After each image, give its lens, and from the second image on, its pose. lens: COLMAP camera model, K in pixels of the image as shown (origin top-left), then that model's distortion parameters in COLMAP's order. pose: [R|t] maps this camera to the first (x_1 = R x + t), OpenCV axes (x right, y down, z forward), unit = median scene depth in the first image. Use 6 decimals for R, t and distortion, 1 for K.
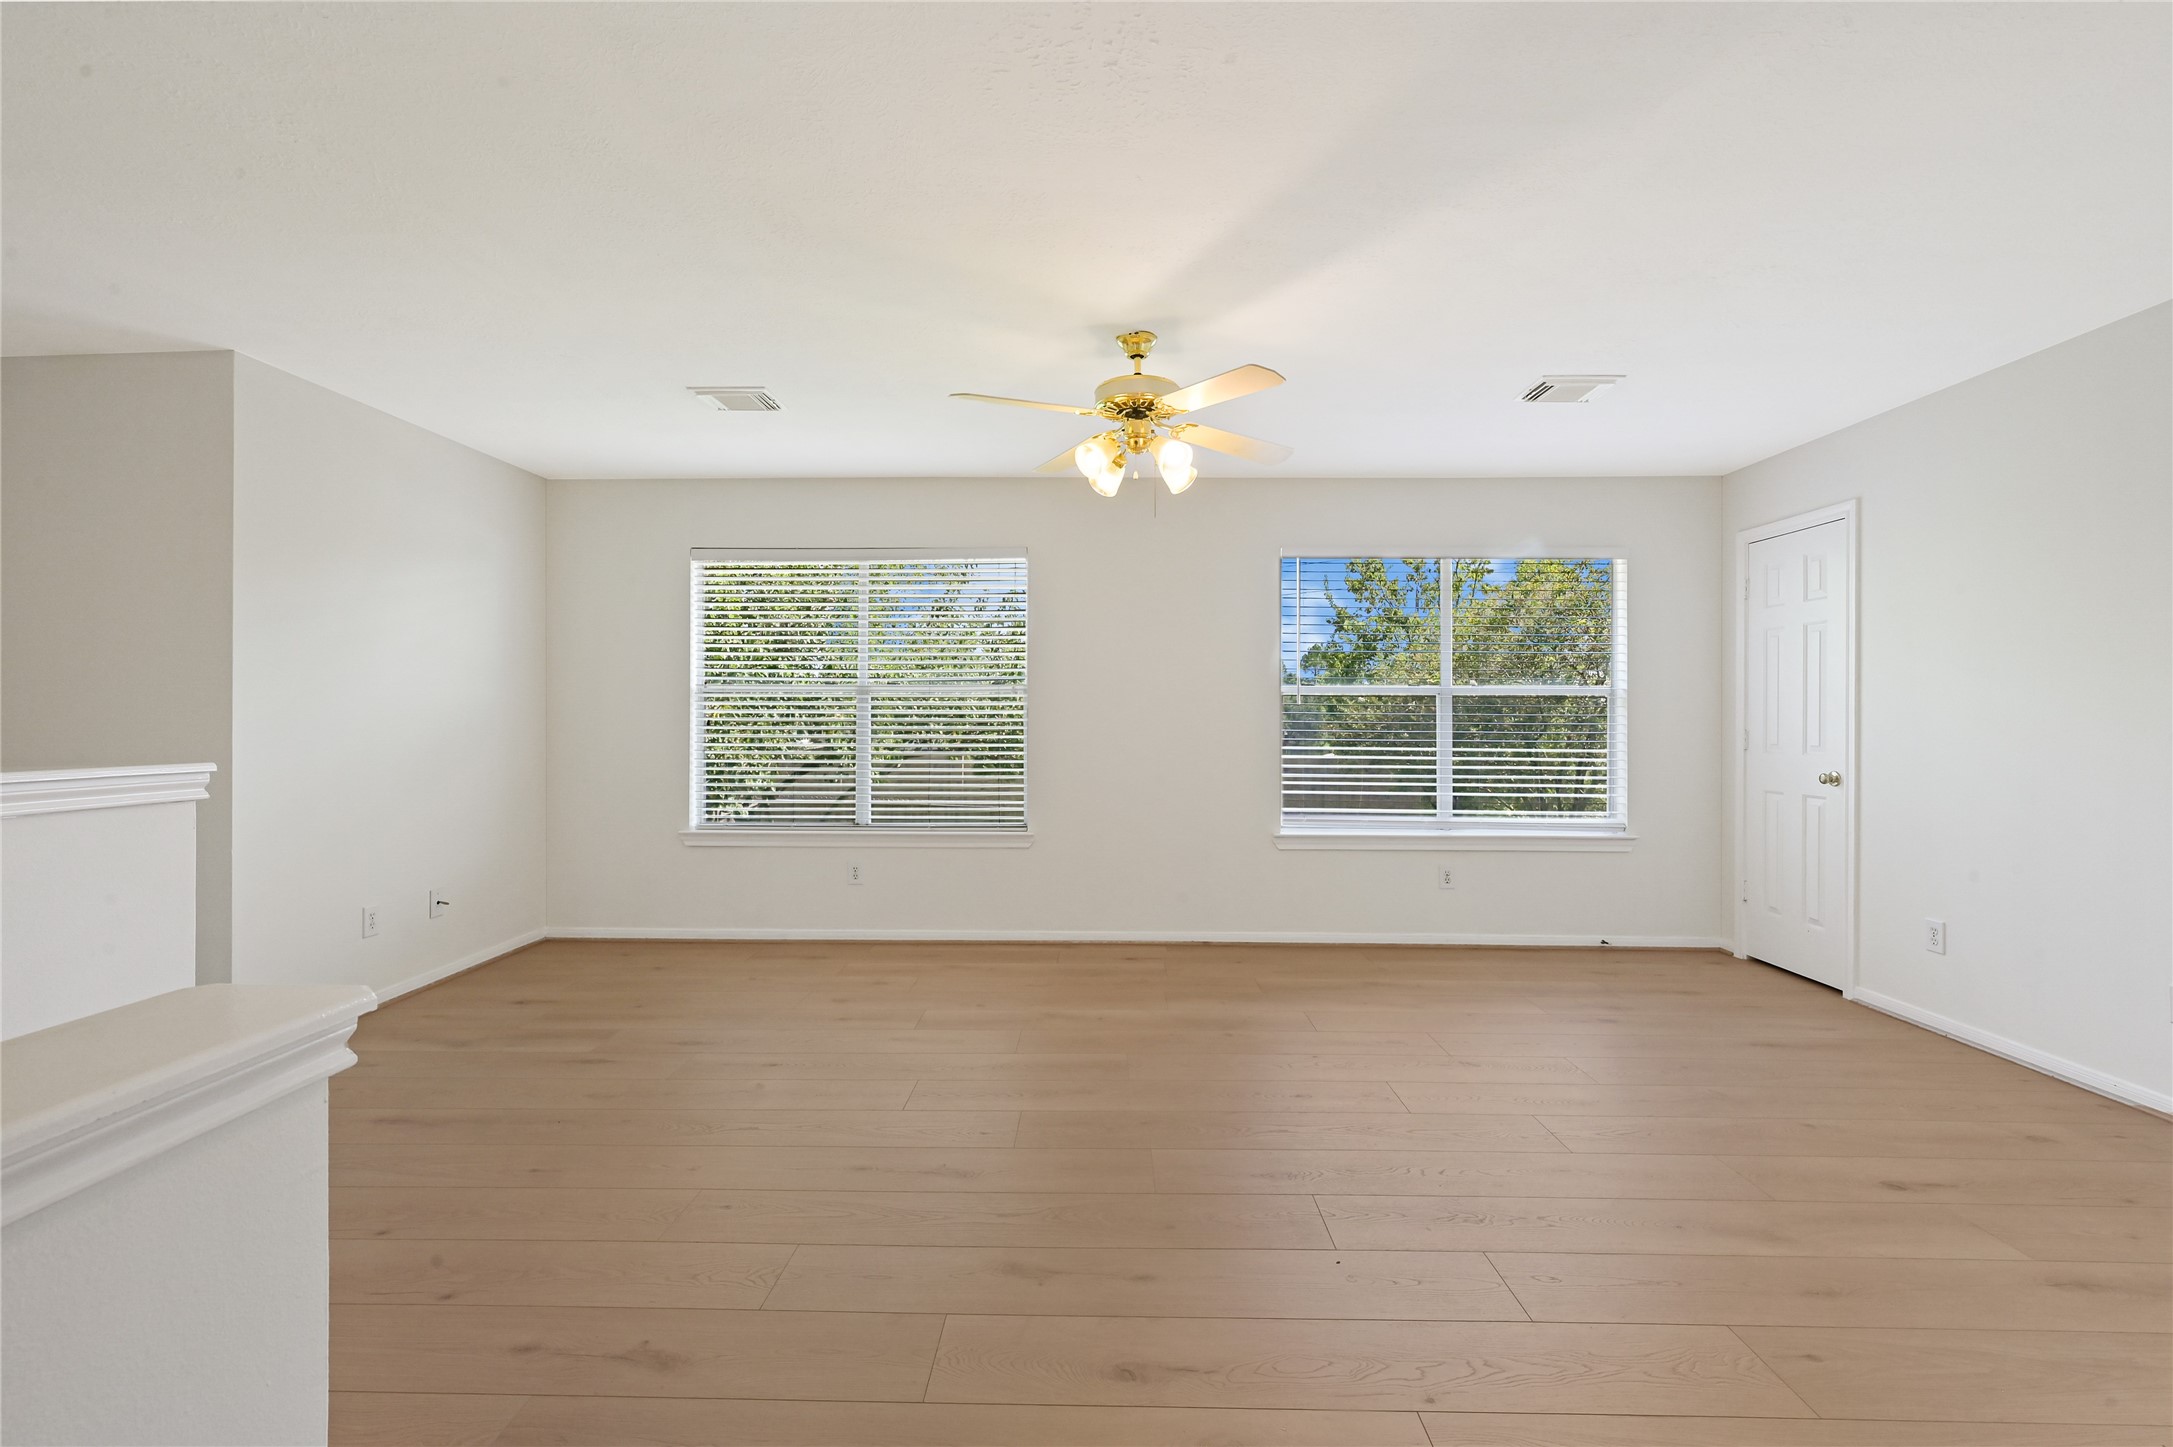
lens RADIAL K [[936.4, 0, 1084.3], [0, 936.4, 726.7], [0, 0, 1]] dist [-0.008499, 0.000675]
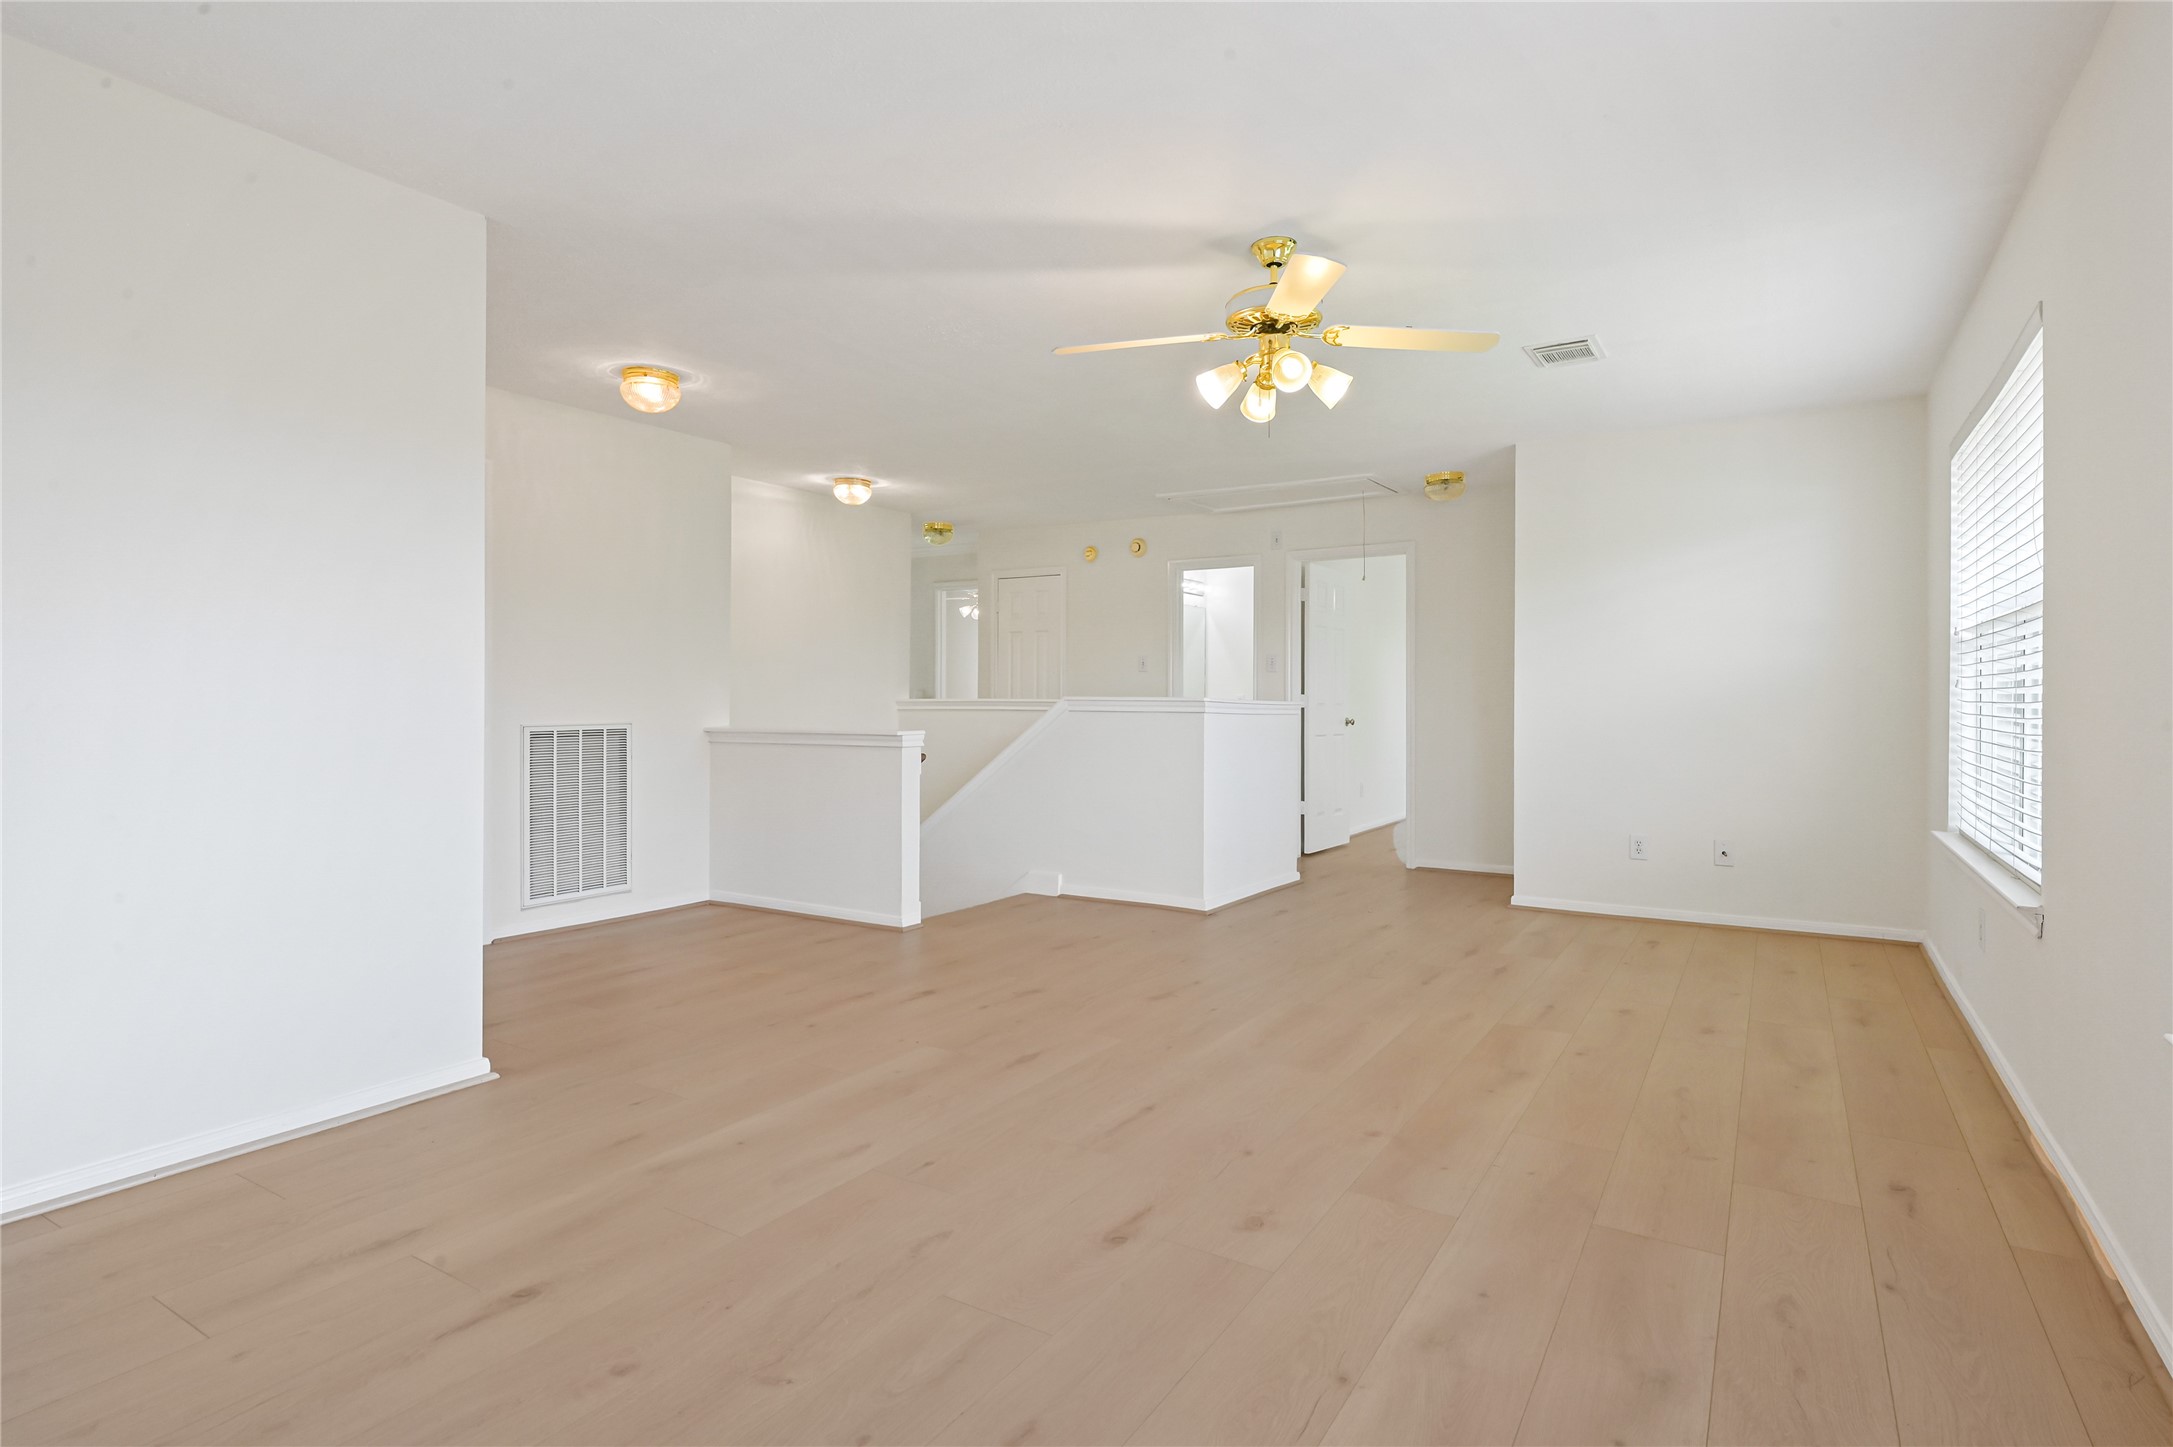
lens RADIAL K [[1128.4, 0, 1087.7], [0, 1128.4, 709.3], [0, 0, 1]] dist [0.005778, 0.000366]
pose [[-0.520320, 0.003777, -0.853963, 0.919987], [-0.009456, 0.999903, 0.010184, 0.018173], [0.853919, 0.013374, -0.520234, 1.203846]]
